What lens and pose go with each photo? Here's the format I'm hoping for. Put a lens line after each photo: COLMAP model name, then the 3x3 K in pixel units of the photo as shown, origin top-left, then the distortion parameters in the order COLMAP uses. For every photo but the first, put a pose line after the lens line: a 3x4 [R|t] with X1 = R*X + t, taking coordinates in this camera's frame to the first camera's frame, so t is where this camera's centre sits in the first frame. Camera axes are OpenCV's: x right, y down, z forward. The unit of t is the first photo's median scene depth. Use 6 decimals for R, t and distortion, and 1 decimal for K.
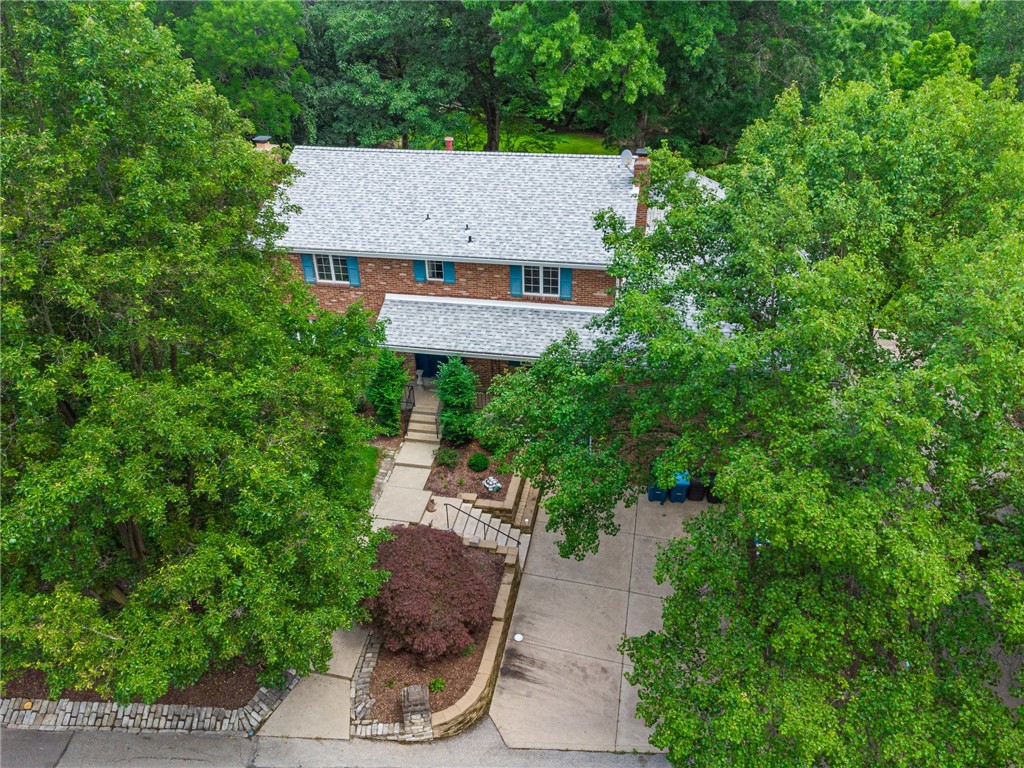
lens RADIAL K [[756.9, 0, 512.0], [0, 756.9, 384.0], [0, 0, 1]] dist [0.004599, 0.000569]
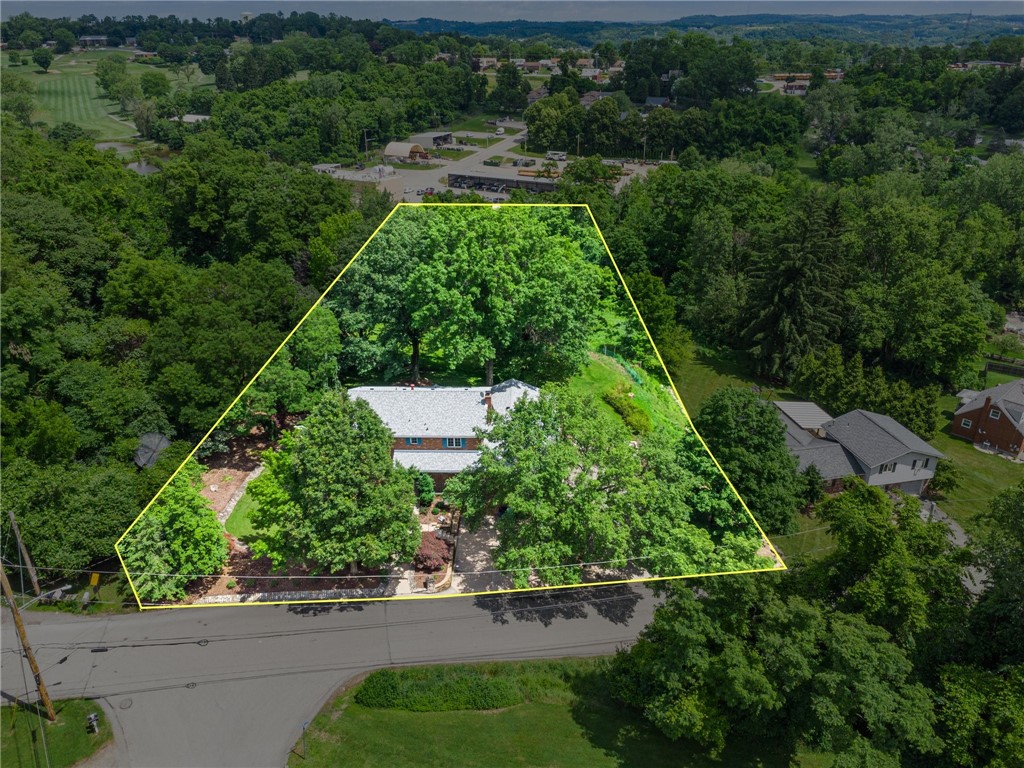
lens RADIAL K [[756.9, 0, 512.0], [0, 756.9, 384.0], [0, 0, 1]] dist [0.004599, 0.000569]
pose [[0.983470, -0.054129, 0.172790, -0.250687], [0.074761, 0.990522, -0.115224, -0.018276], [-0.164915, 0.126237, 0.978196, -2.006344]]
